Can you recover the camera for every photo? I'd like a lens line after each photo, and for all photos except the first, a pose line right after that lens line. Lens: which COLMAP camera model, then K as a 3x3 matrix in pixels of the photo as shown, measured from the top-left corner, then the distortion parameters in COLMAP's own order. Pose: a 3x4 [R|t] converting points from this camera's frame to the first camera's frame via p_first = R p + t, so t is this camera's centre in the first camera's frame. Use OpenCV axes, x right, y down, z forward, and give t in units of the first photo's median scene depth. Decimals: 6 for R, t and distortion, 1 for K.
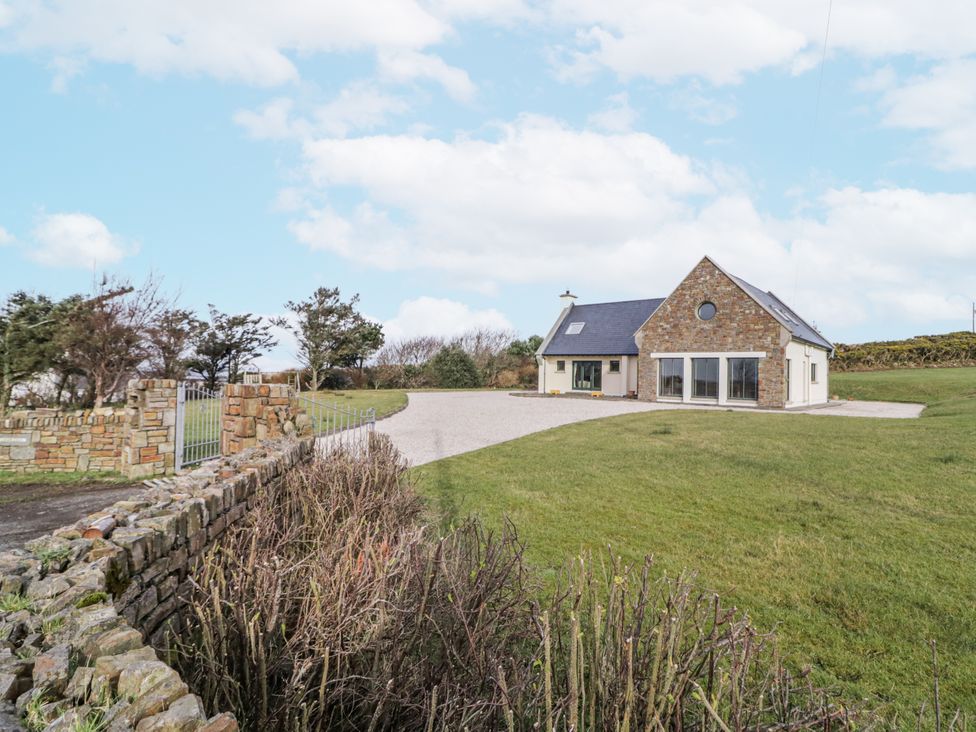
lens RADIAL K [[463.0, 0, 528.9], [0, 463.0, 364.0], [0, 0, 1]] dist [-0.000442, -0.000010]
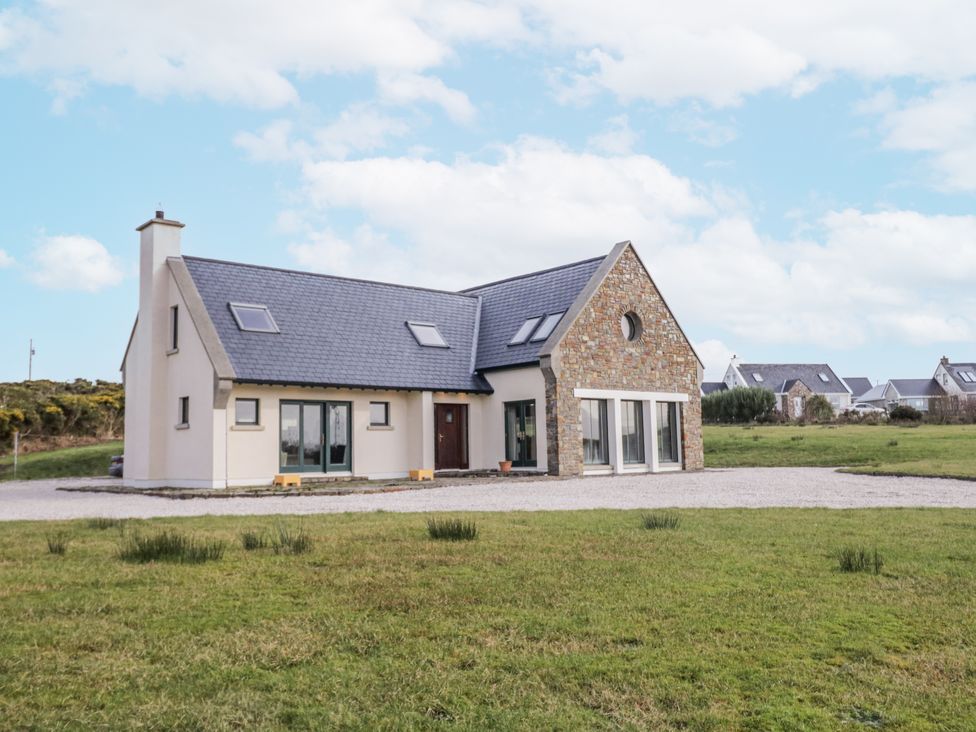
lens RADIAL K [[821.1, 0, 488.0], [0, 821.1, 366.0], [0, 0, 1]] dist [-0.005017, -0.001708]
pose [[0.221518, 0.072166, 0.972482, -0.762986], [0.001001, 0.997241, -0.074231, 0.023555], [-0.975156, 0.017417, 0.220835, 0.943293]]
